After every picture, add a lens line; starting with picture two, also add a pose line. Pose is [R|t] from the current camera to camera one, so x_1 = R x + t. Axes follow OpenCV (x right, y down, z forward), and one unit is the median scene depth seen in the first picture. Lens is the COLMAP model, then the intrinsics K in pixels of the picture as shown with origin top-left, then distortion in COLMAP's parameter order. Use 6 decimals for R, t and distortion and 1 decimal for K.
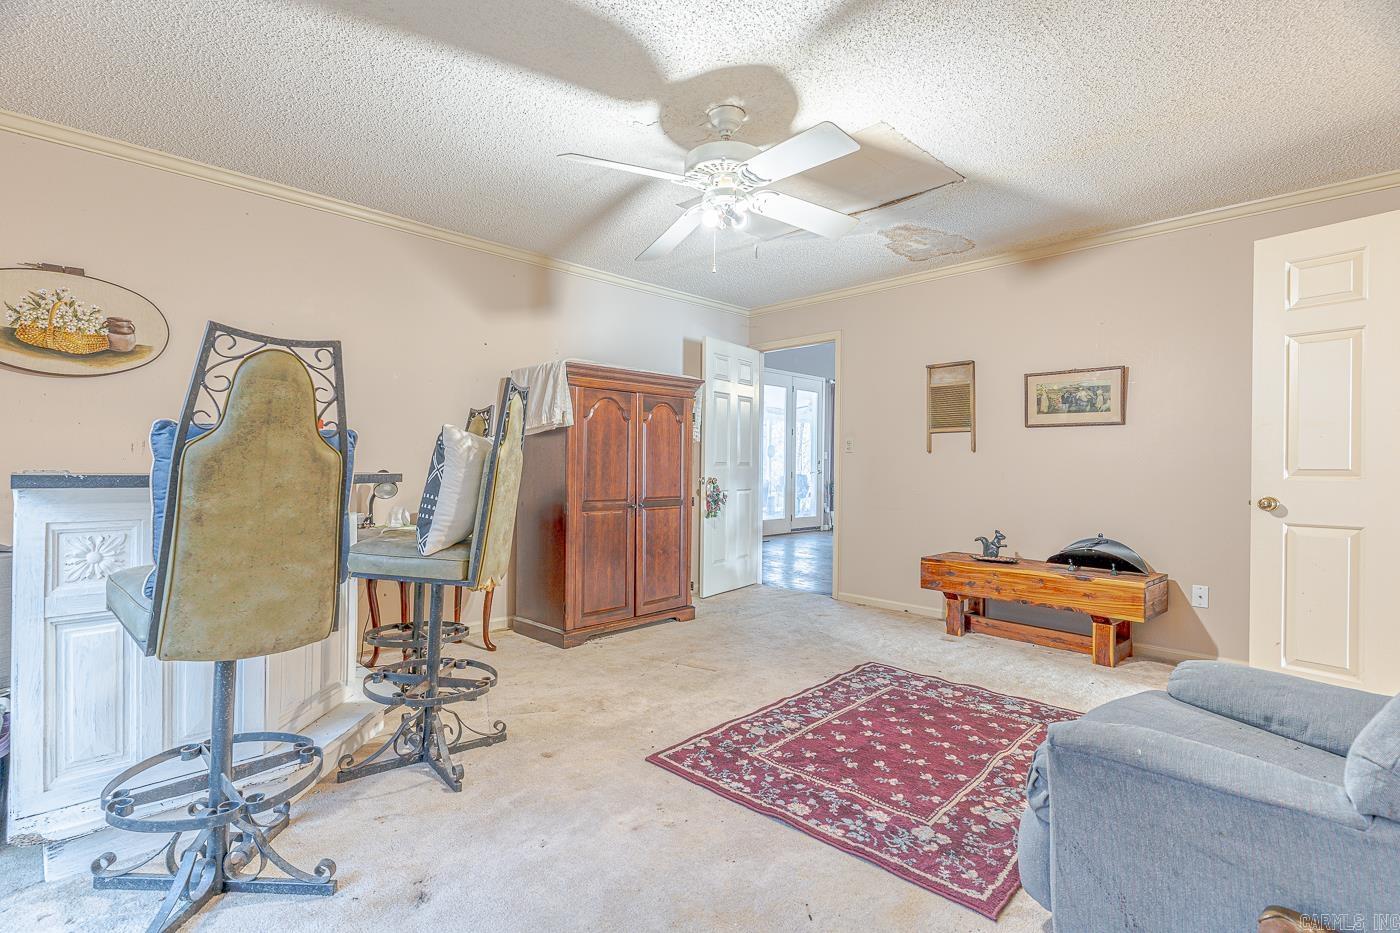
lens RADIAL K [[646.5, 0, 699.4], [0, 646.5, 463.6], [0, 0, 1]] dist [0.000245, 0.000027]
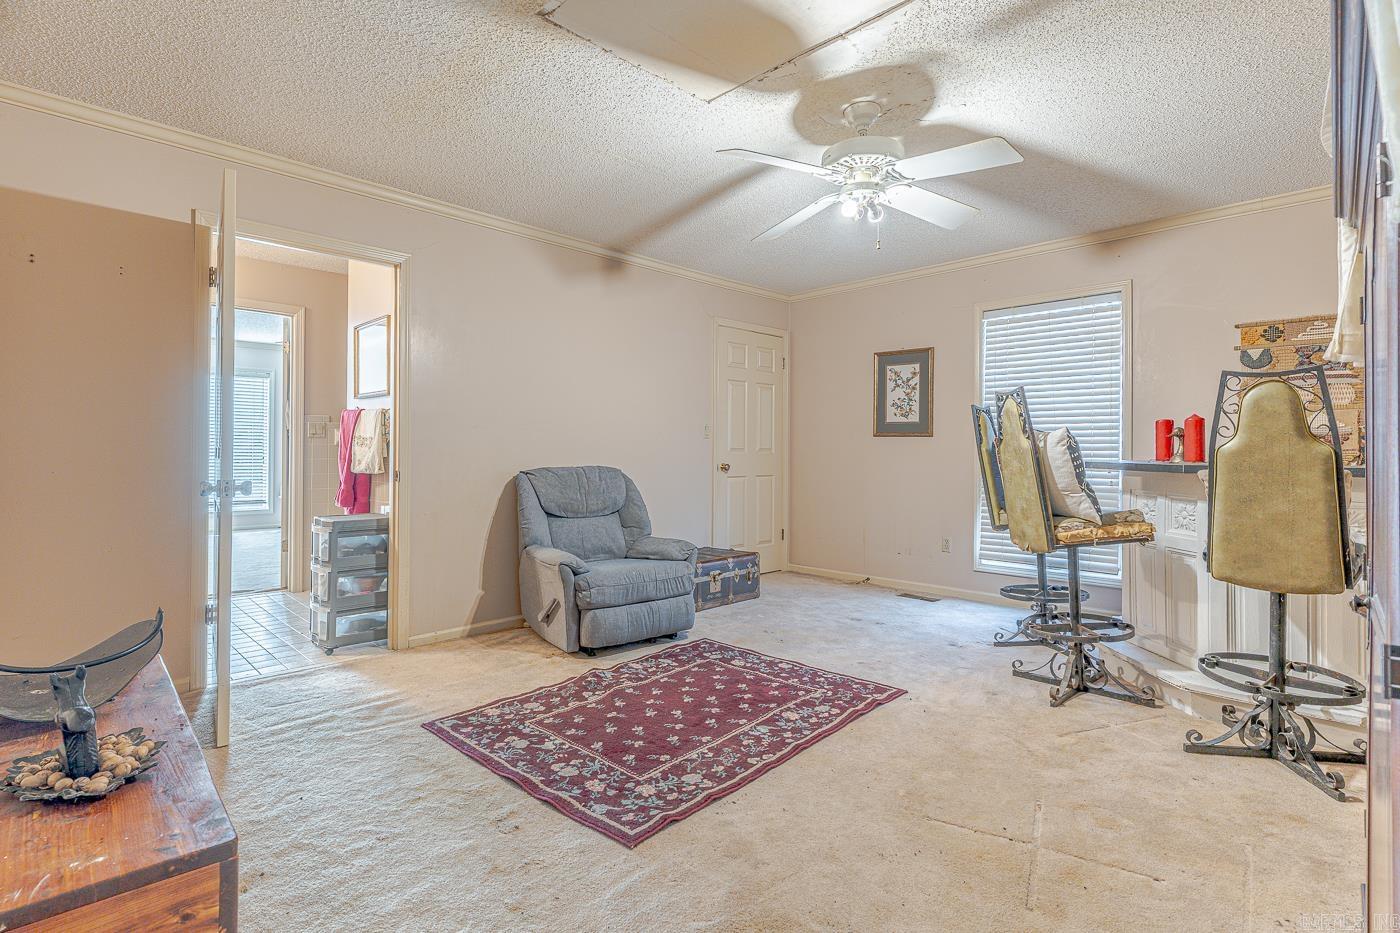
lens RADIAL K [[658.9, 0, 700.7], [0, 658.9, 457.8], [0, 0, 1]] dist [-0.000660, 0.001568]
pose [[-0.999821, -0.016751, -0.008826, 0.280724], [-0.016805, 0.999840, 0.006100, 0.007566], [0.008722, 0.006247, -0.999942, 1.911777]]
